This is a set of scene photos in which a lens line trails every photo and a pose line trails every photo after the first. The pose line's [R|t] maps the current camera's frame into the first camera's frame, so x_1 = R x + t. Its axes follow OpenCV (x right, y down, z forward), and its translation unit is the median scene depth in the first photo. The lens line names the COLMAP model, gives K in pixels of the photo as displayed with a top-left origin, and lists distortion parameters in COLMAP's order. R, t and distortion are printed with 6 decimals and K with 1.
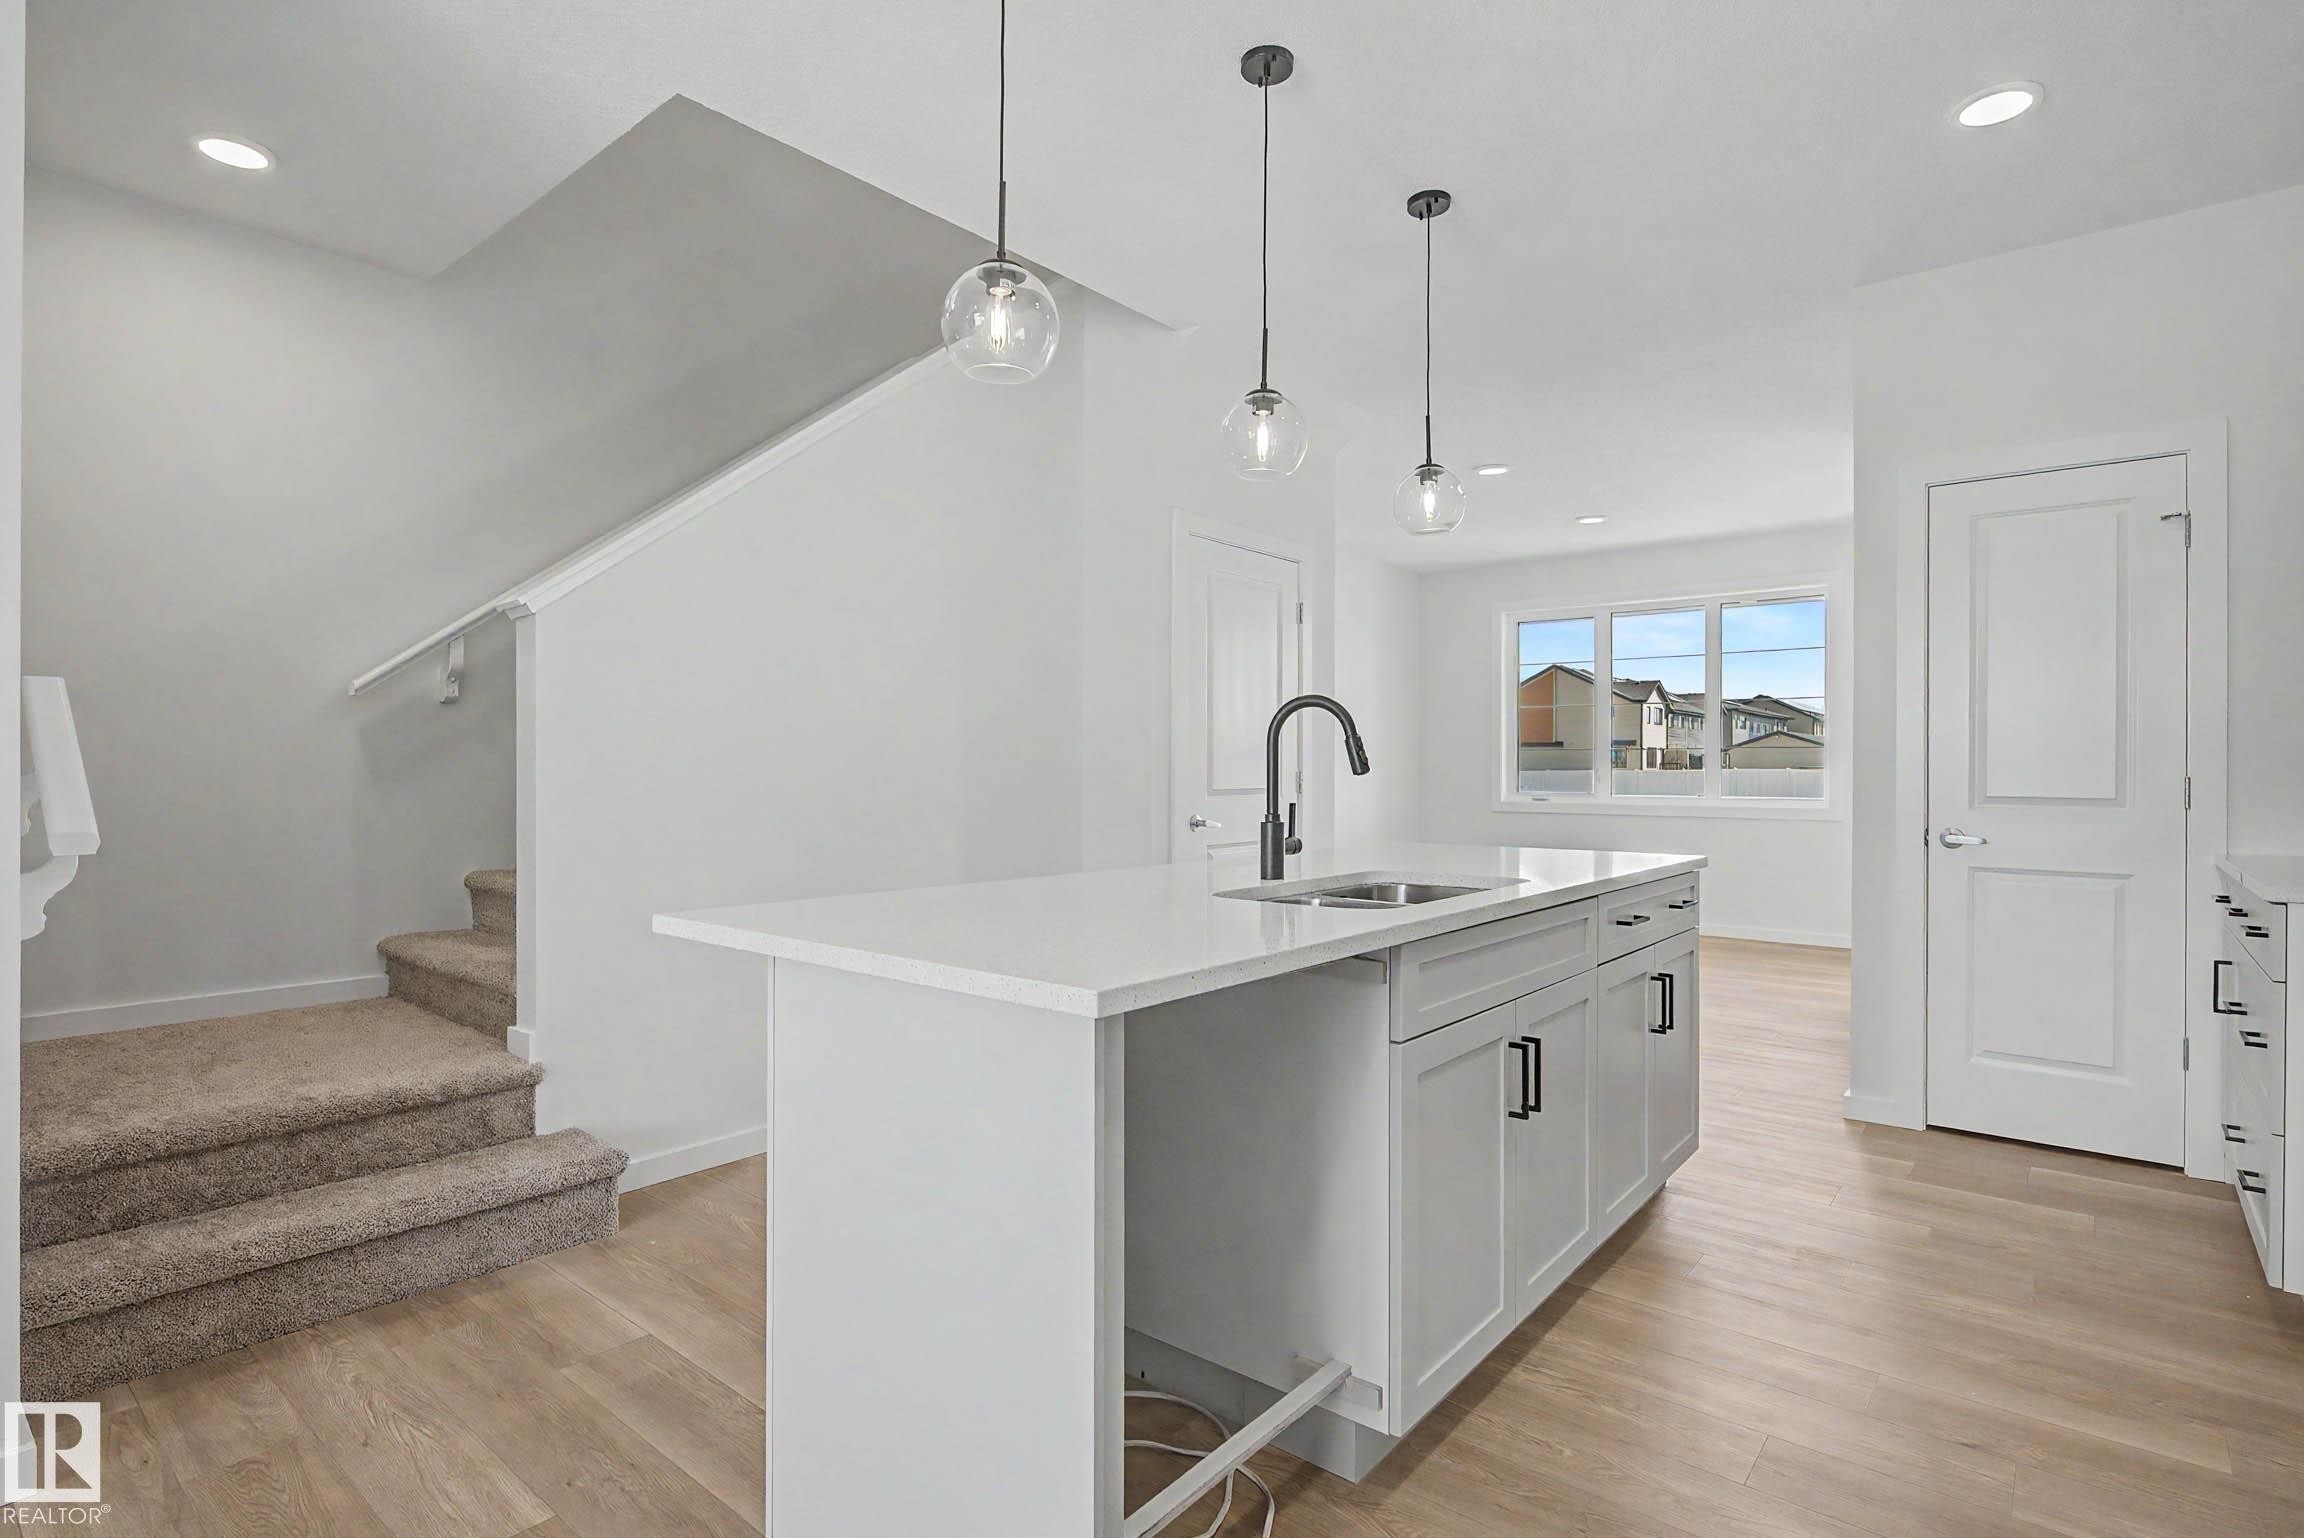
lens RADIAL K [[1139.9, 0, 1154.4], [0, 1139.9, 780.2], [0, 0, 1]] dist [-0.004126, 0.001786]
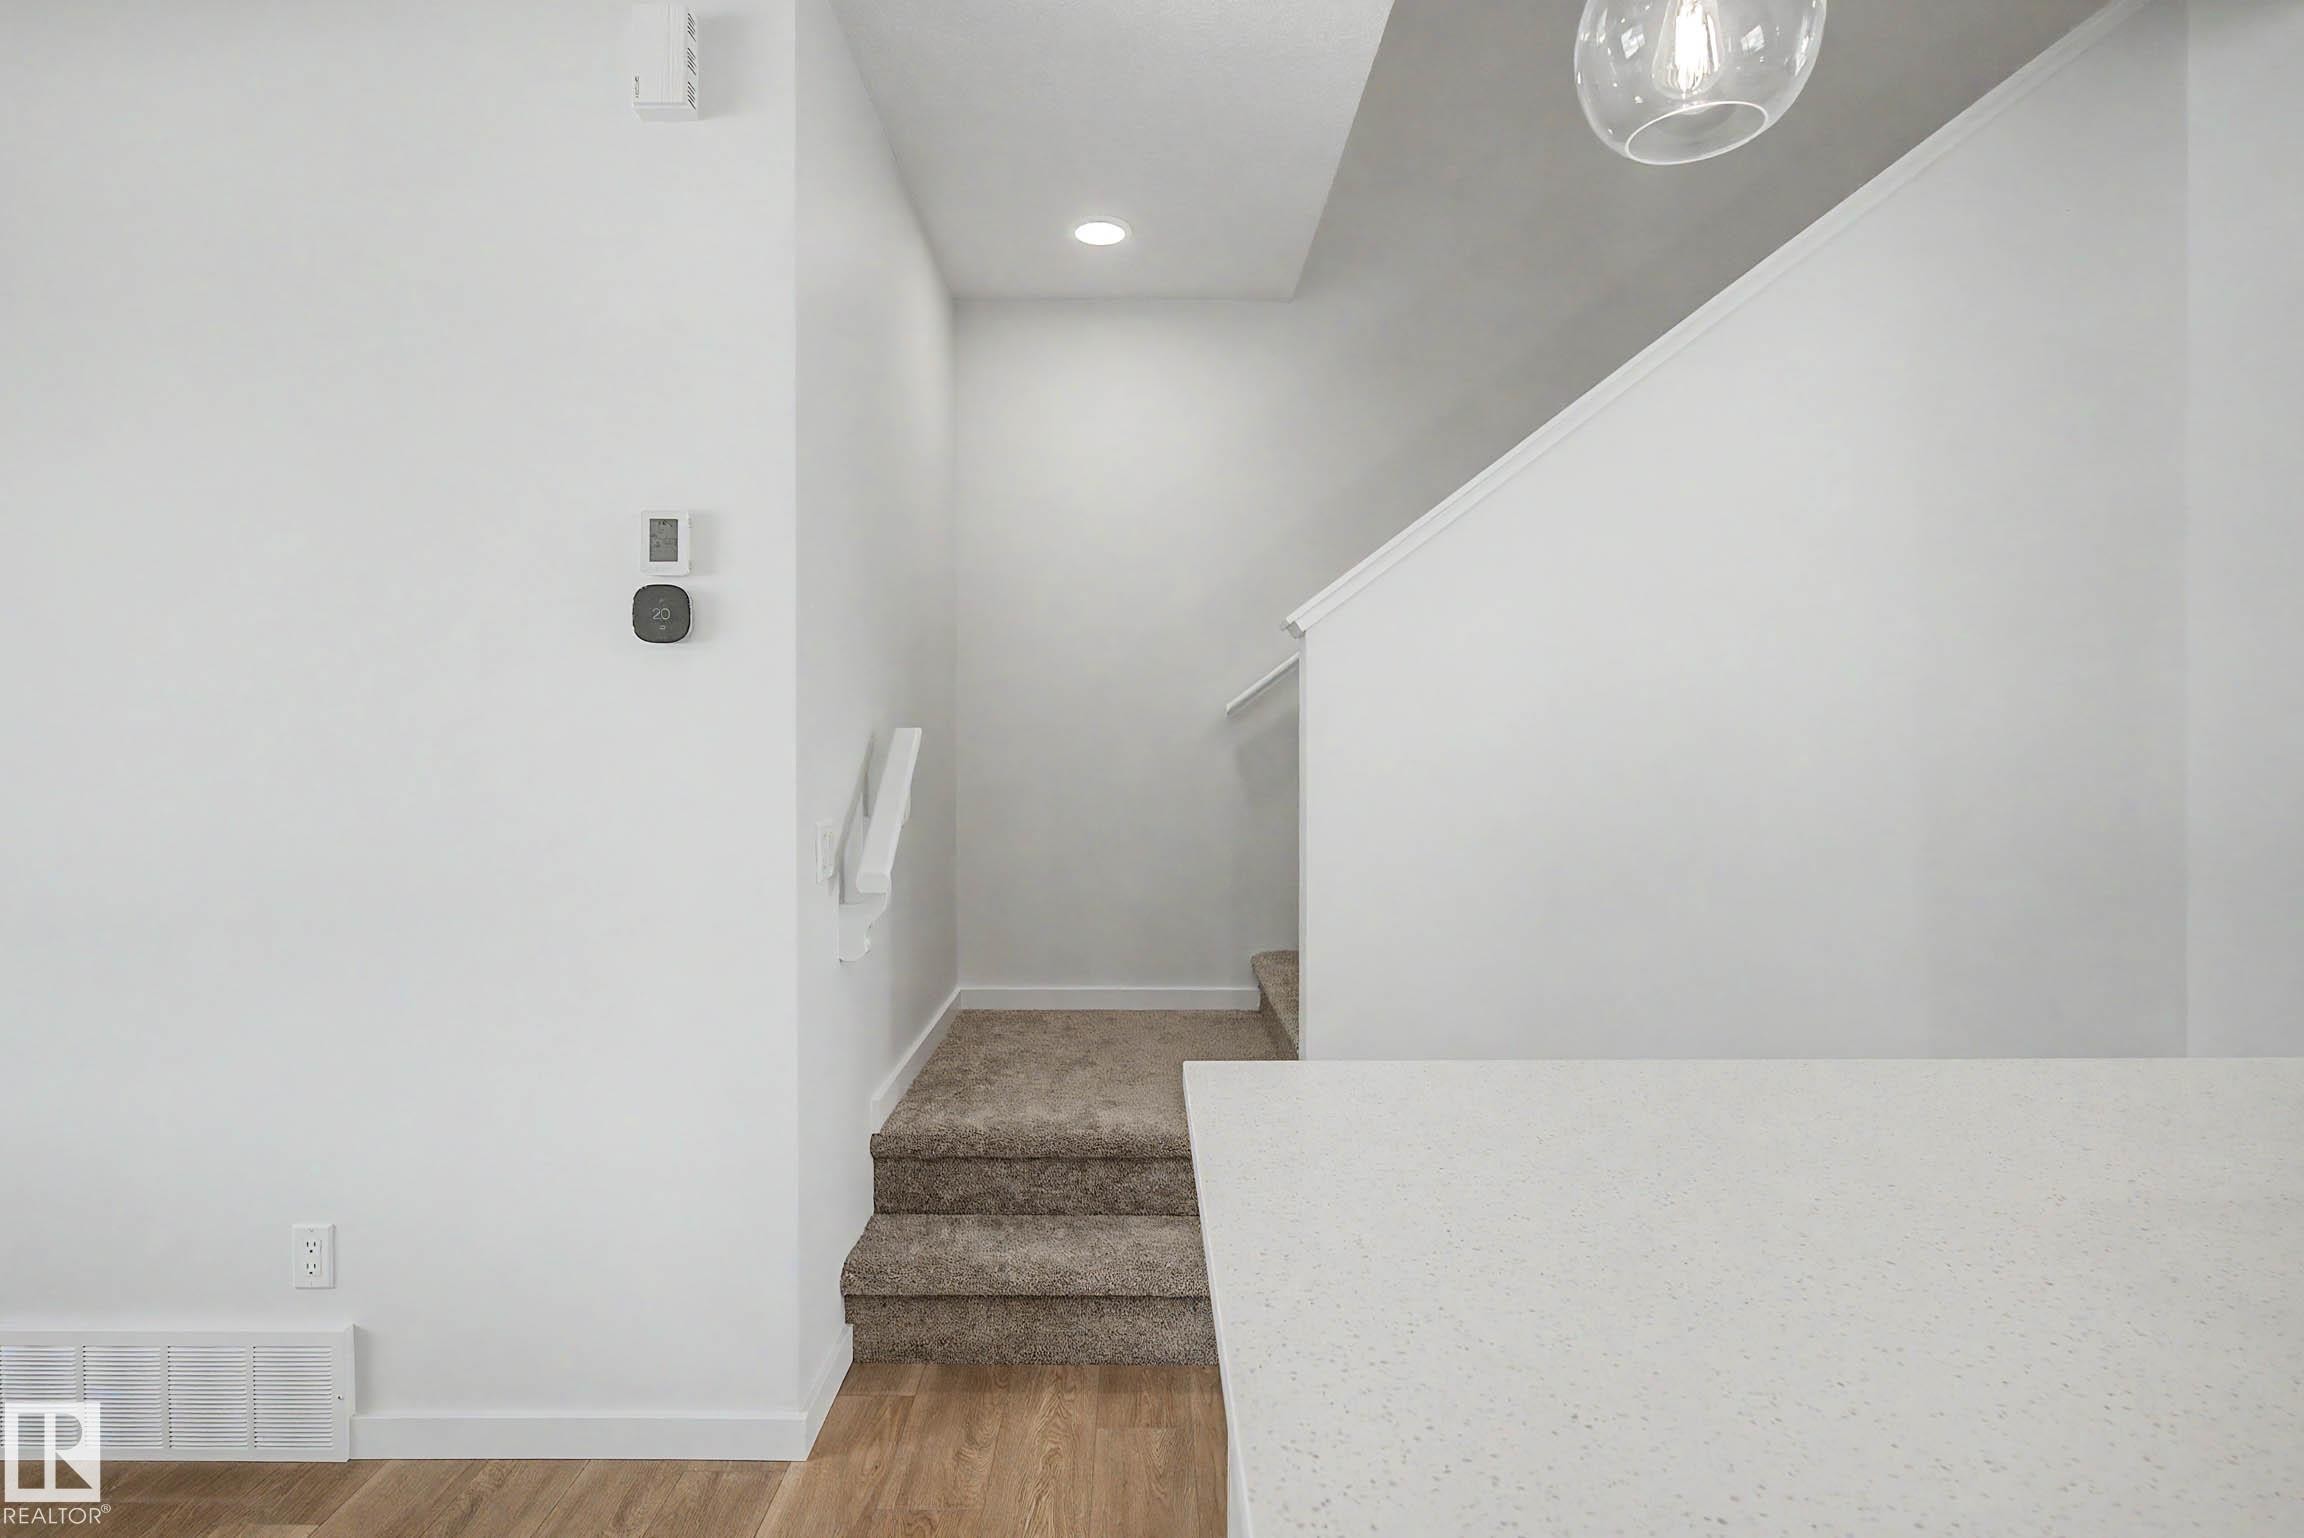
lens RADIAL K [[1139.9, 0, 1164.6], [0, 1139.9, 754.3], [0, 0, 1]] dist [-0.004126, 0.001786]
pose [[0.637184, 0.008293, -0.770667, 0.077953], [-0.006229, 0.999965, 0.005610, -0.057575], [0.770686, 0.001225, 0.637214, 0.353904]]
